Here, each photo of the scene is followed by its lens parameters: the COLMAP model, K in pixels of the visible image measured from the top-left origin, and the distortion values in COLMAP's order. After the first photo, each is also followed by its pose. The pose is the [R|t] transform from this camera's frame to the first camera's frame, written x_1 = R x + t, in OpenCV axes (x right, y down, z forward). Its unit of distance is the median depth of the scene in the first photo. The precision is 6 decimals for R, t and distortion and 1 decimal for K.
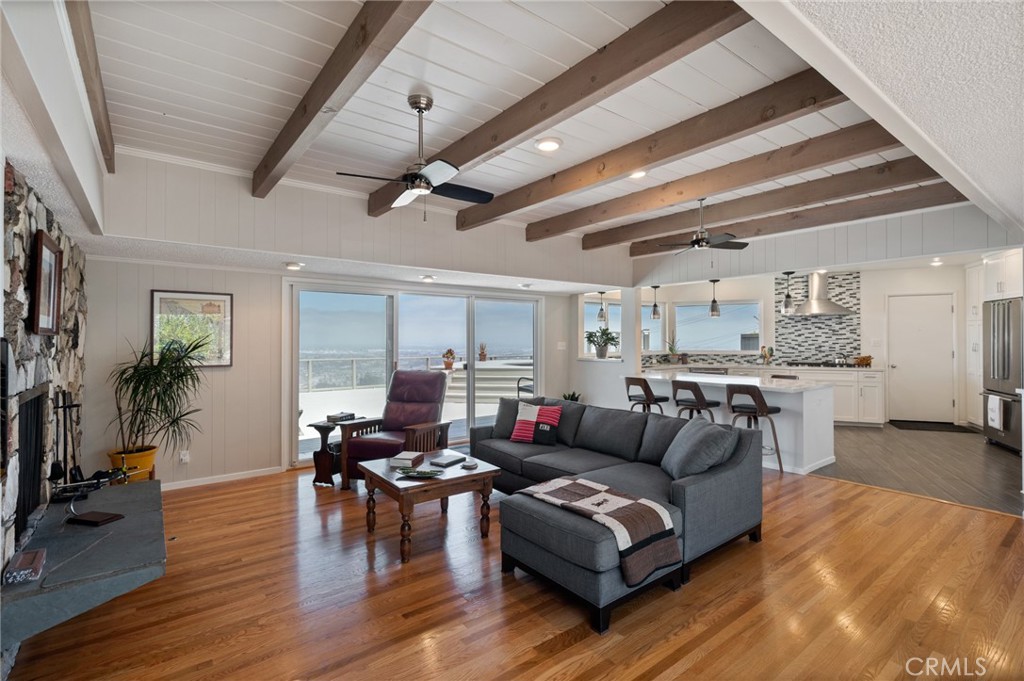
lens RADIAL K [[477.2, 0, 513.5], [0, 477.2, 337.2], [0, 0, 1]] dist [0.000286, 0.000012]
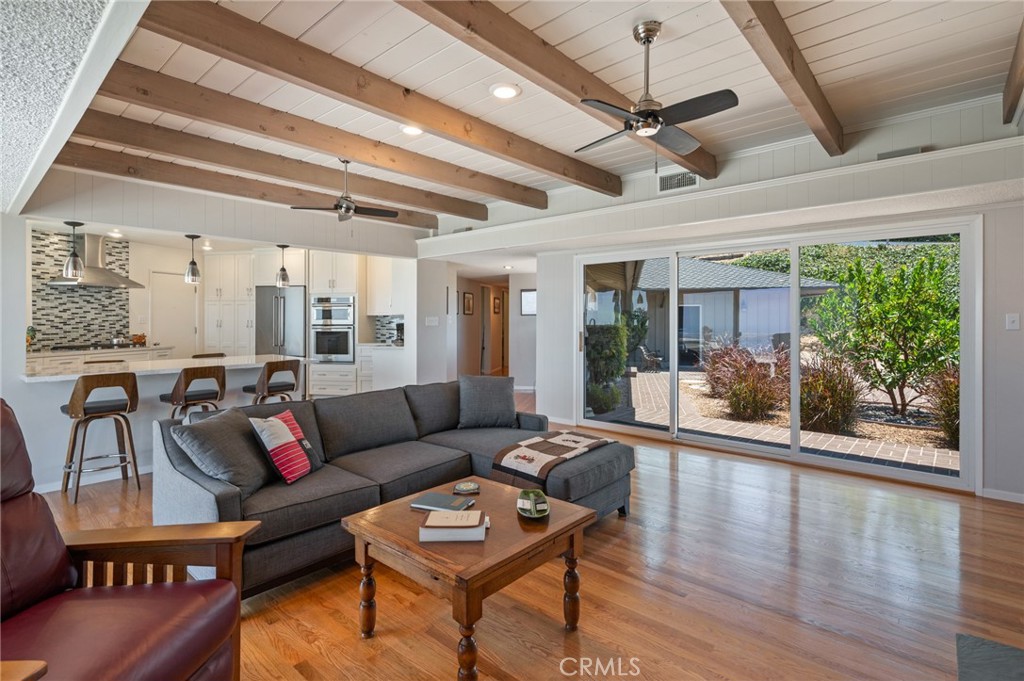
lens RADIAL K [[494.2, 0, 514.2], [0, 494.2, 318.4], [0, 0, 1]] dist [-0.001966, -0.000250]
pose [[-0.184819, 0.004130, 0.982764, -0.323530], [-0.003494, 0.999982, -0.004859, 0.010315], [-0.982766, -0.004332, -0.184802, 0.448524]]
